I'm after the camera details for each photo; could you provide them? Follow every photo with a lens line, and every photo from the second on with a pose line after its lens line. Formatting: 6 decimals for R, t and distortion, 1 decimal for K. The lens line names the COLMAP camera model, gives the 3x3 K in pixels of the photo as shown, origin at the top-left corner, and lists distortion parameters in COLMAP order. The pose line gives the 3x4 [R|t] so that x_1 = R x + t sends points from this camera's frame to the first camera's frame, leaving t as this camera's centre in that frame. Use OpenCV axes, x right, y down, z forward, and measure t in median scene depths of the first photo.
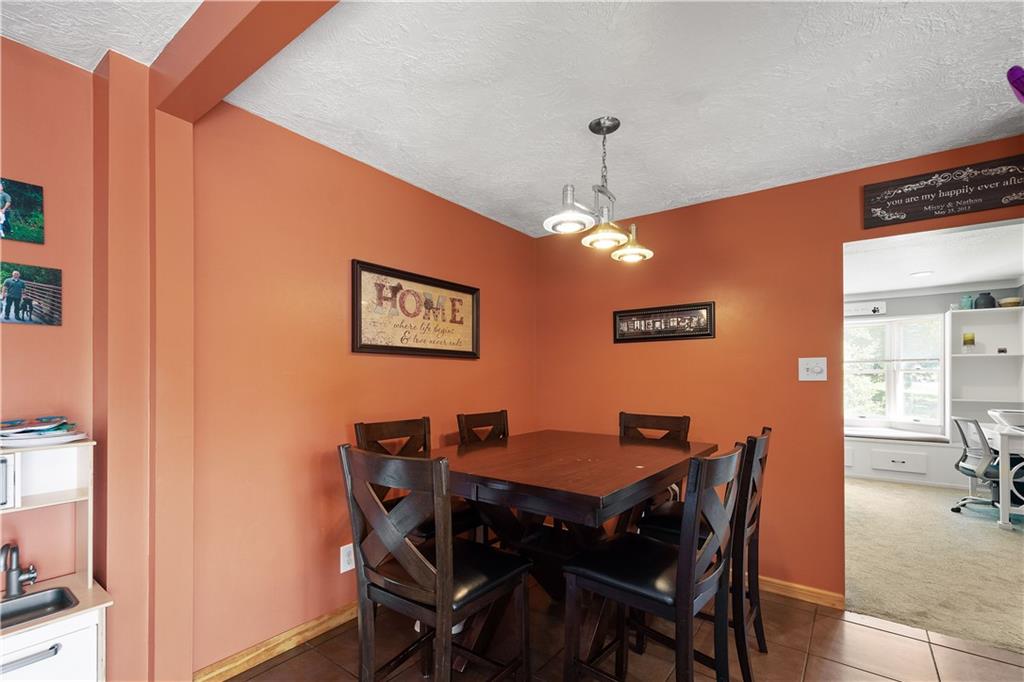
lens RADIAL K [[460.4, 0, 510.6], [0, 460.4, 378.8], [0, 0, 1]] dist [0.003158, -0.000060]
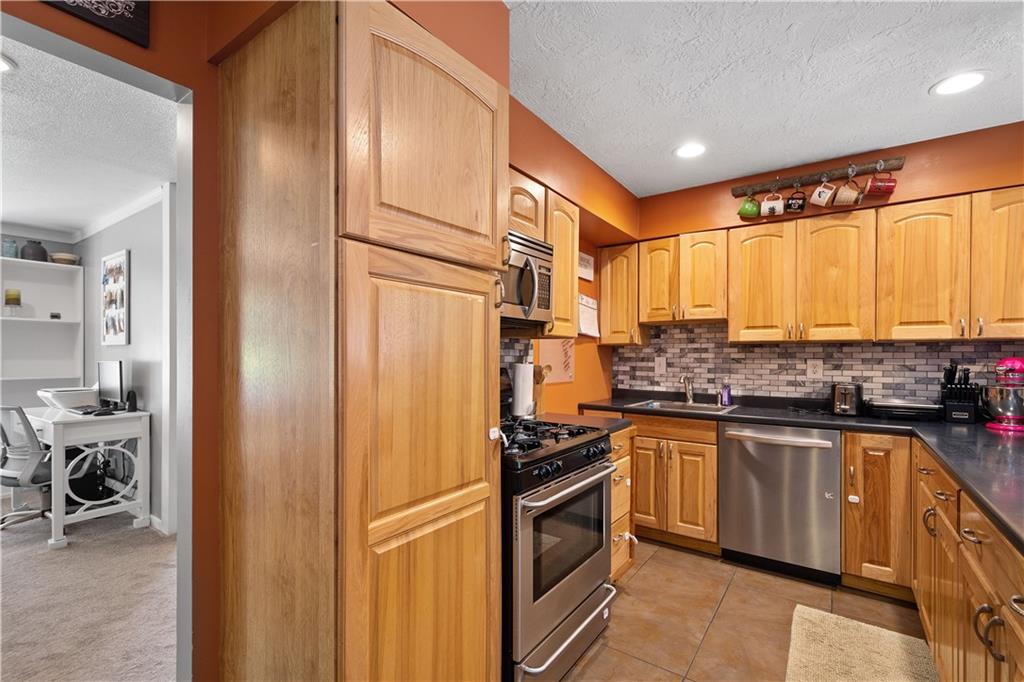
lens RADIAL K [[460.4, 0, 512.7], [0, 460.4, 351.3], [0, 0, 1]] dist [0.003158, -0.000060]
pose [[-0.027570, 0.002448, 0.999617, 0.270298], [-0.000392, 0.999997, -0.002460, 0.004571], [-0.999620, -0.000460, -0.027569, 0.256430]]
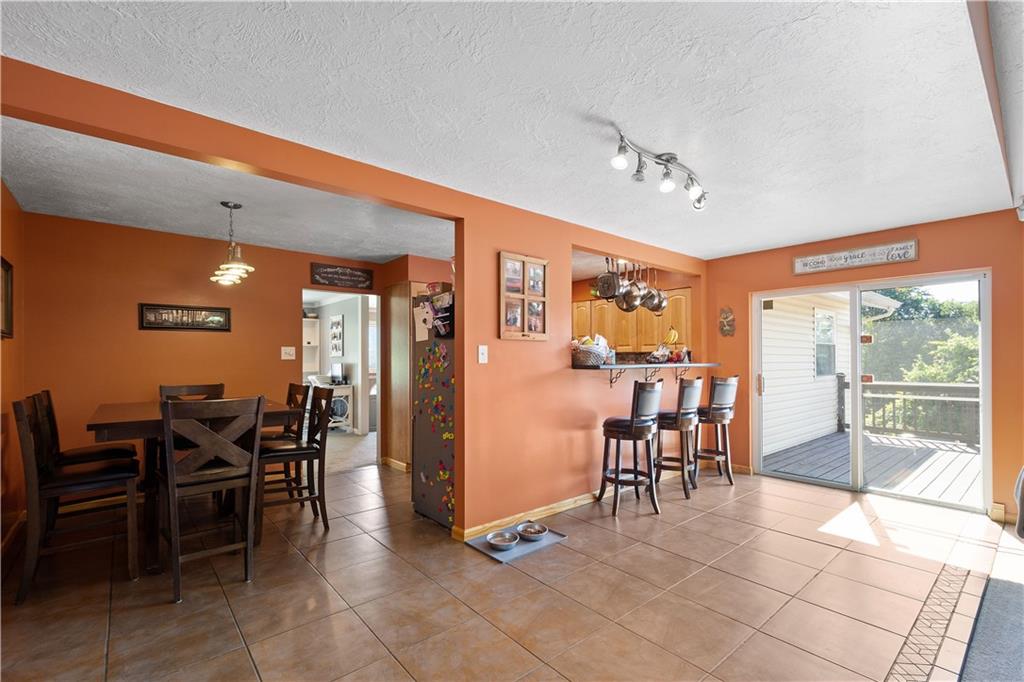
lens RADIAL K [[460.4, 0, 500.7], [0, 460.4, 354.6], [0, 0, 1]] dist [0.003158, -0.000060]
pose [[0.241513, 0.005673, 0.970381, -0.559681], [0.006757, 0.999949, -0.007527, 0.003142], [-0.970374, 0.008375, 0.241463, -0.161735]]
